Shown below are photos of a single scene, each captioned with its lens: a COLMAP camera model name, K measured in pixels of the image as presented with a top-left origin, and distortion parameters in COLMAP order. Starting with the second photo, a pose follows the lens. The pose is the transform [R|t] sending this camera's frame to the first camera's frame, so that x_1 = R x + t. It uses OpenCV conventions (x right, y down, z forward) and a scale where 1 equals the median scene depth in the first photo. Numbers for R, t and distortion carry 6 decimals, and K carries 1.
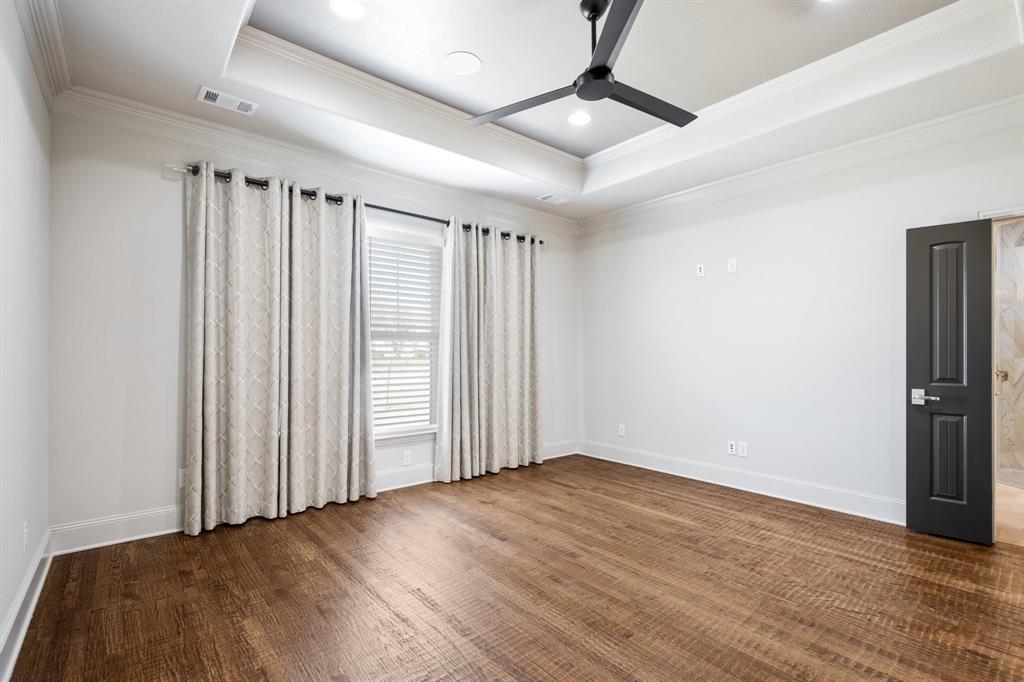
lens RADIAL K [[471.0, 0, 509.5], [0, 471.0, 351.5], [0, 0, 1]] dist [0.001354, 0.000189]
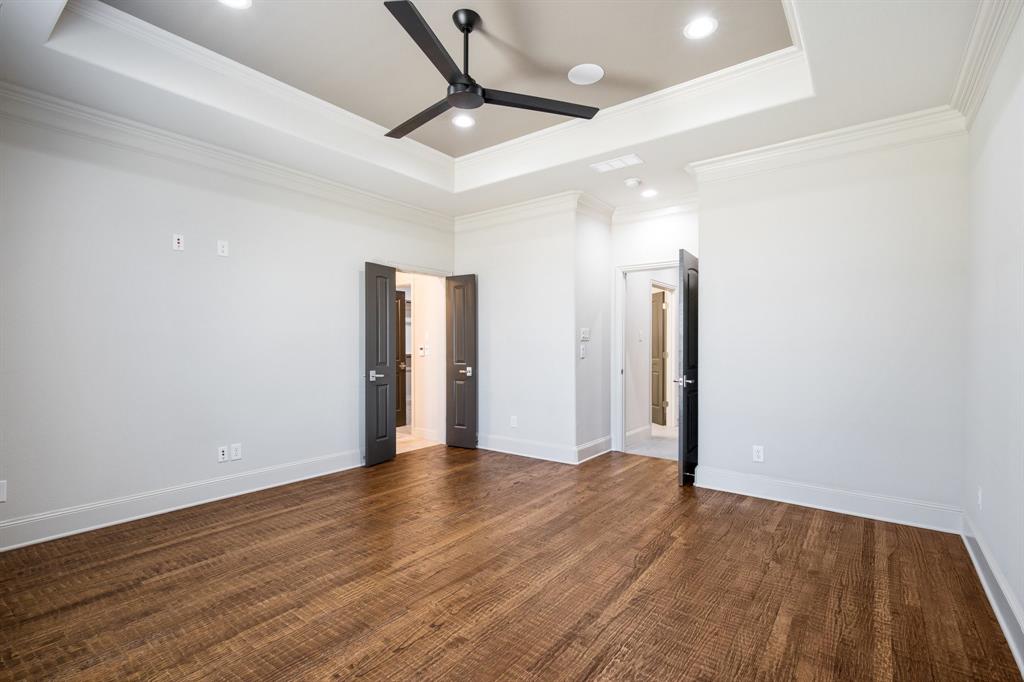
lens RADIAL K [[471.0, 0, 509.4], [0, 471.0, 338.8], [0, 0, 1]] dist [0.001354, 0.000189]
pose [[-0.220375, 0.006878, 0.975391, -0.591705], [-0.007160, 0.999937, -0.008669, -0.009786], [-0.975389, -0.008894, -0.220312, 0.773210]]
